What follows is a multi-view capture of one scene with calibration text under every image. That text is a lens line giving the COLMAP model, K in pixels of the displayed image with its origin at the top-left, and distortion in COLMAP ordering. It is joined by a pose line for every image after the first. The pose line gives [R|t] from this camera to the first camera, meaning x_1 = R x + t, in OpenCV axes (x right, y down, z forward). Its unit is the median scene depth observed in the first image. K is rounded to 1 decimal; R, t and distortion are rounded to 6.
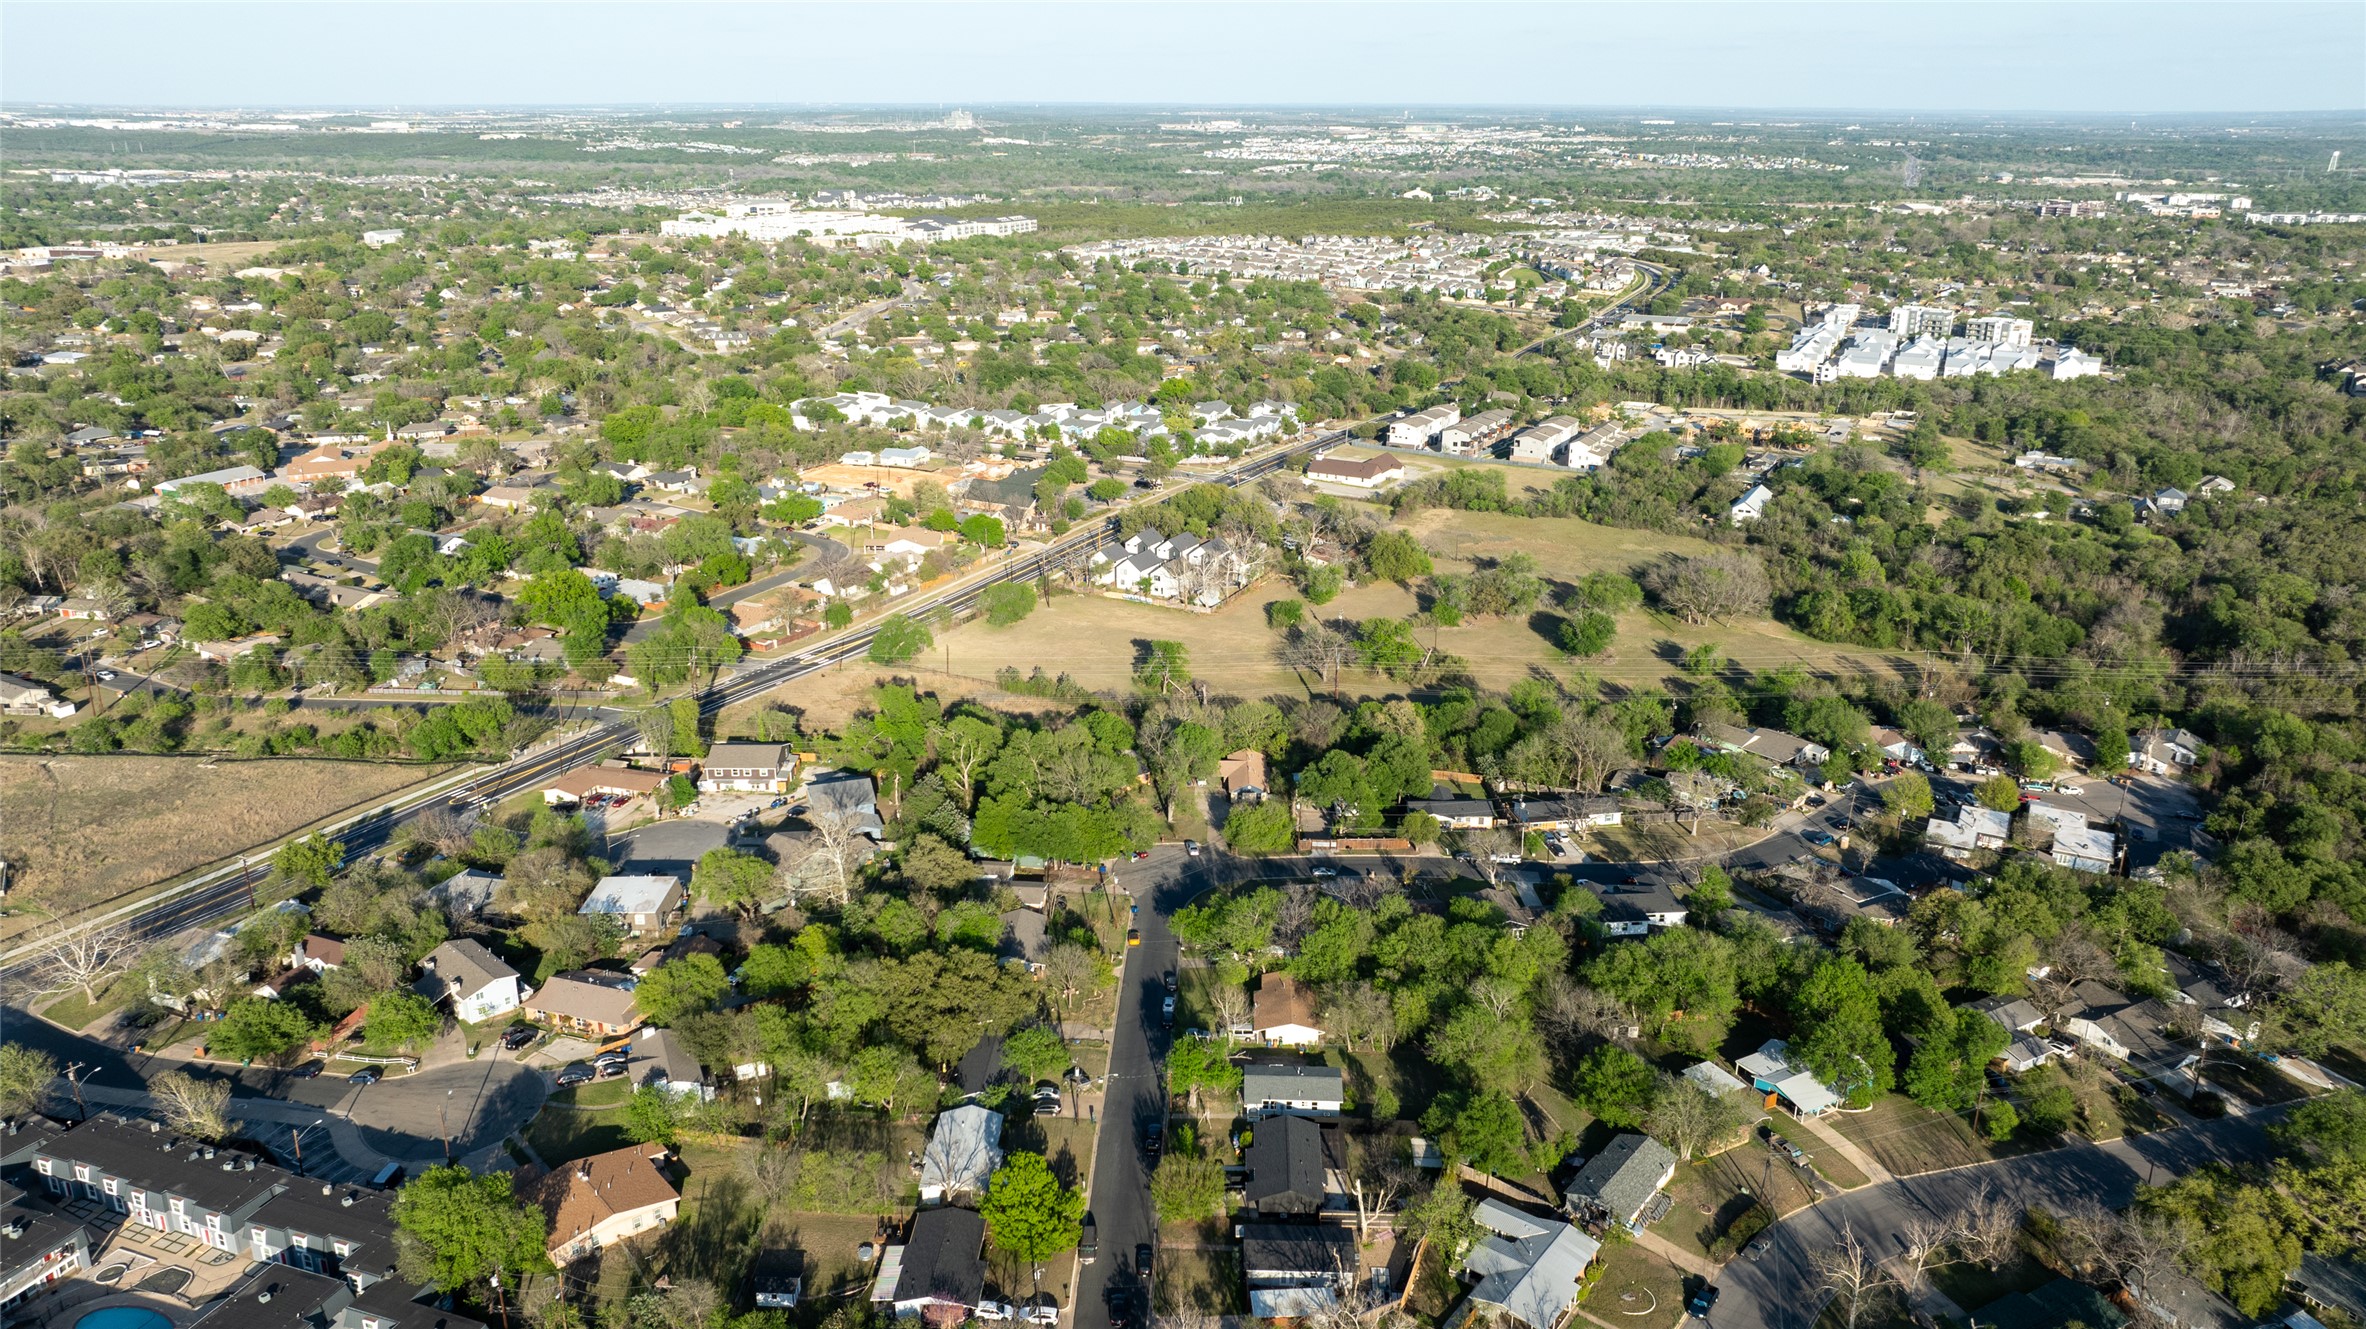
lens RADIAL K [[1667.2, 0, 1183.0], [0, 1667.2, 664.5], [0, 0, 1]] dist [-0.011238, 0.003257]
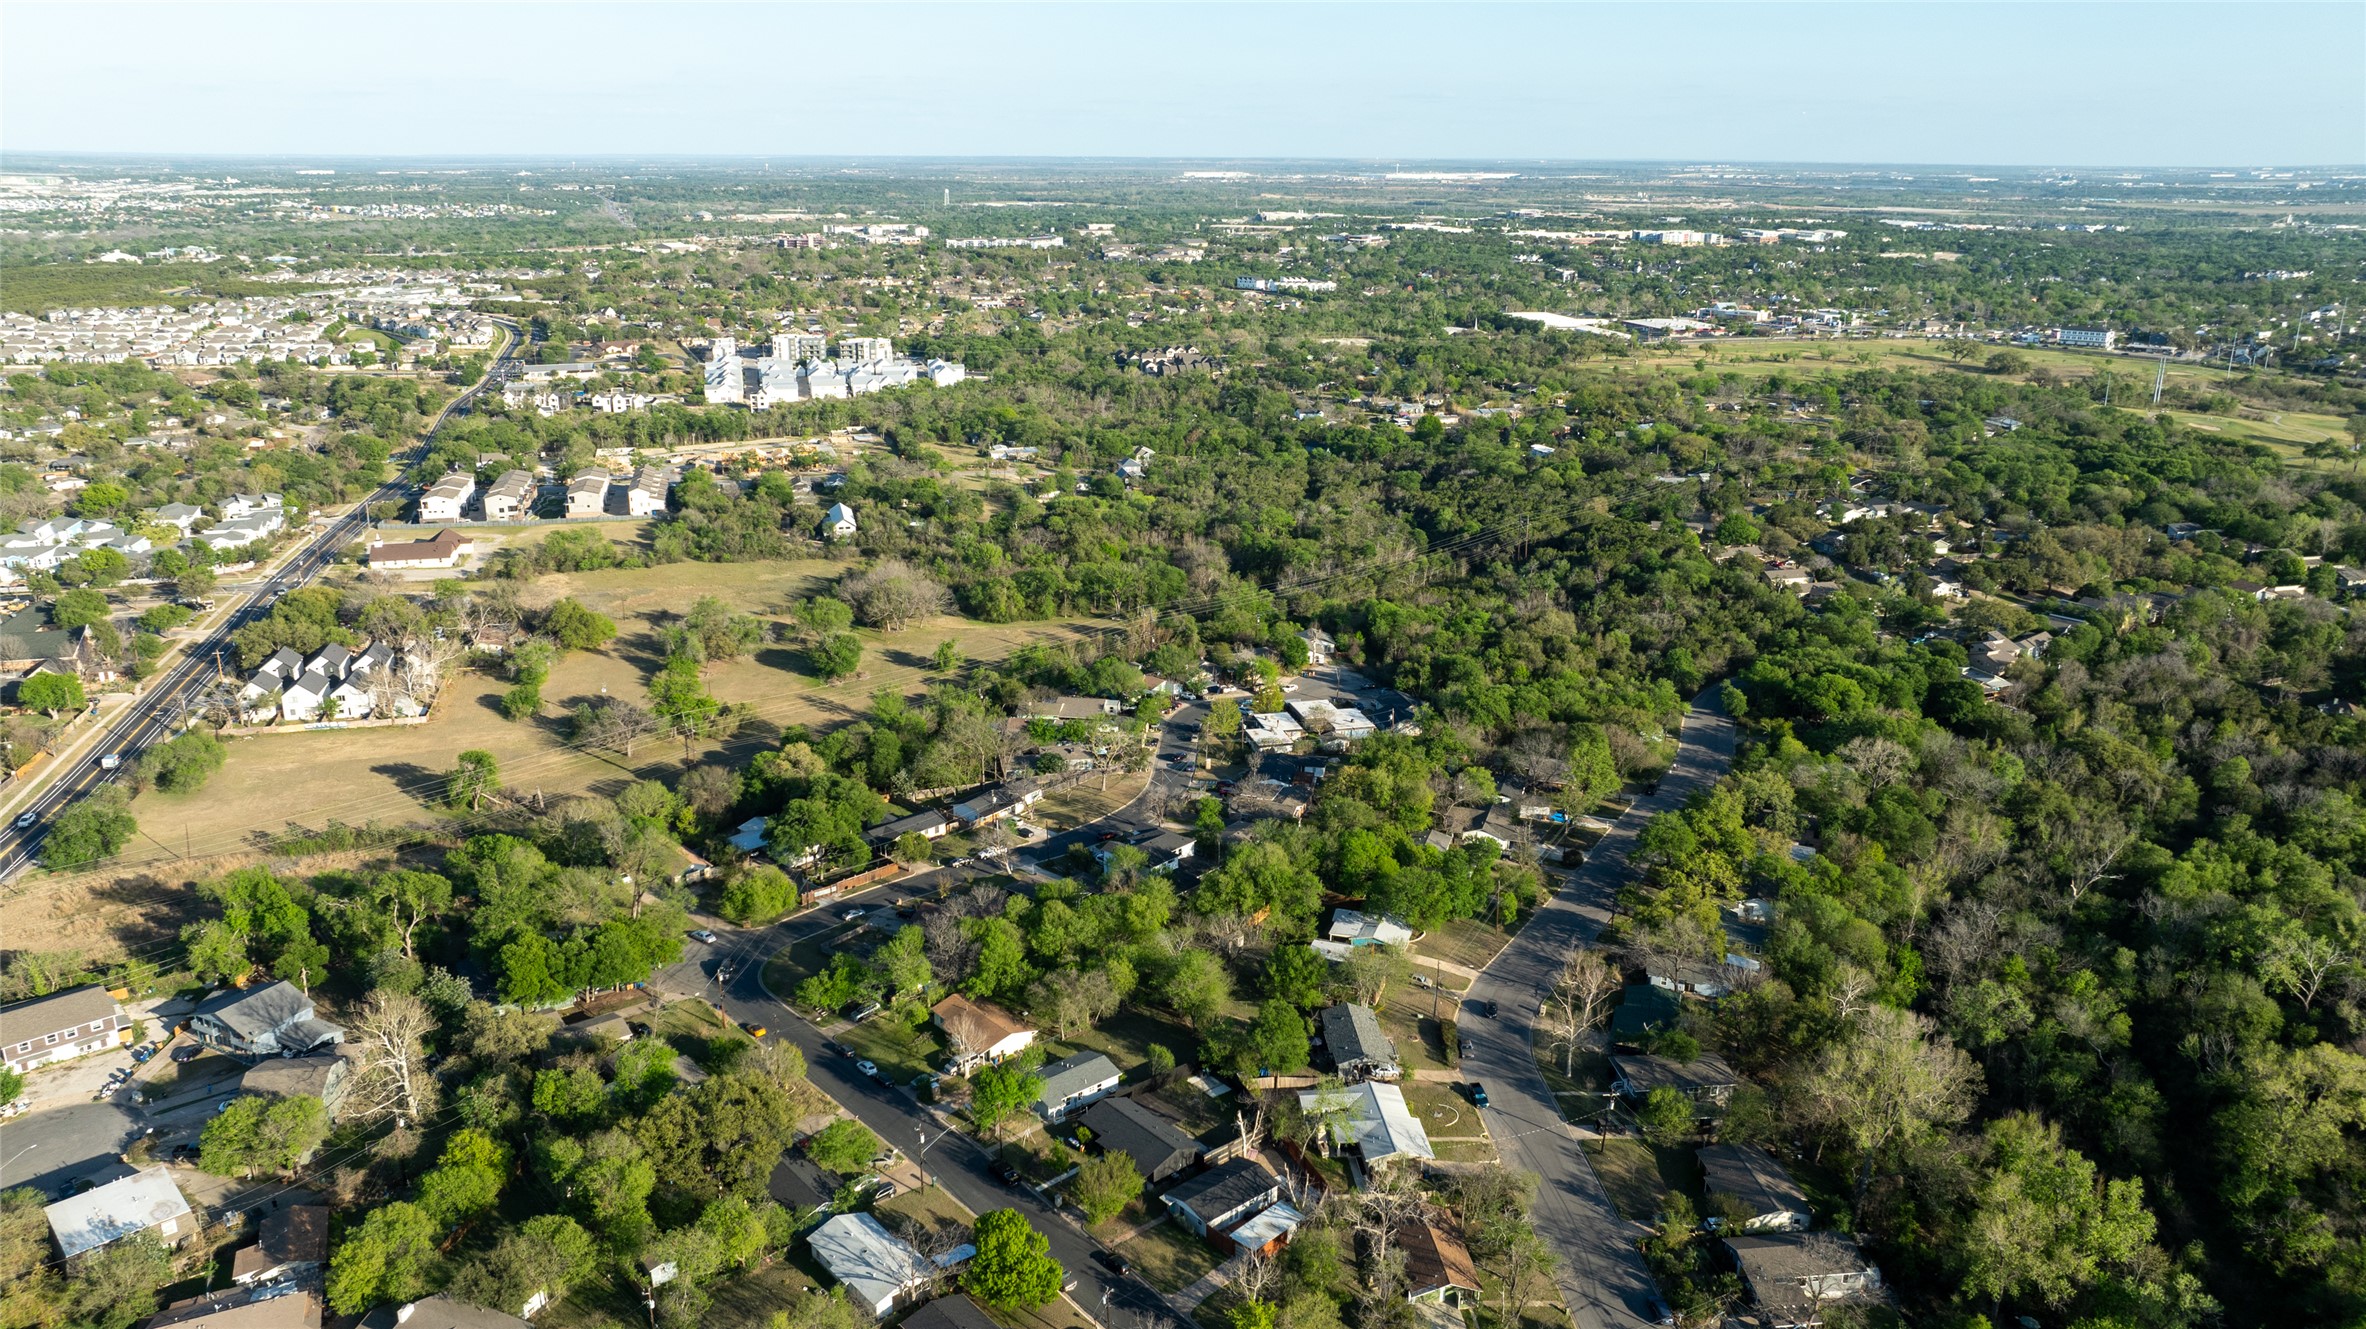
lens RADIAL K [[1667.2, 0, 1183.0], [0, 1667.2, 664.5], [0, 0, 1]] dist [-0.011238, 0.003257]
pose [[0.738498, -0.201754, 0.643363, -0.203376], [0.218072, 0.974368, 0.055236, -0.017820], [-0.638017, 0.099507, 0.763566, 0.051442]]
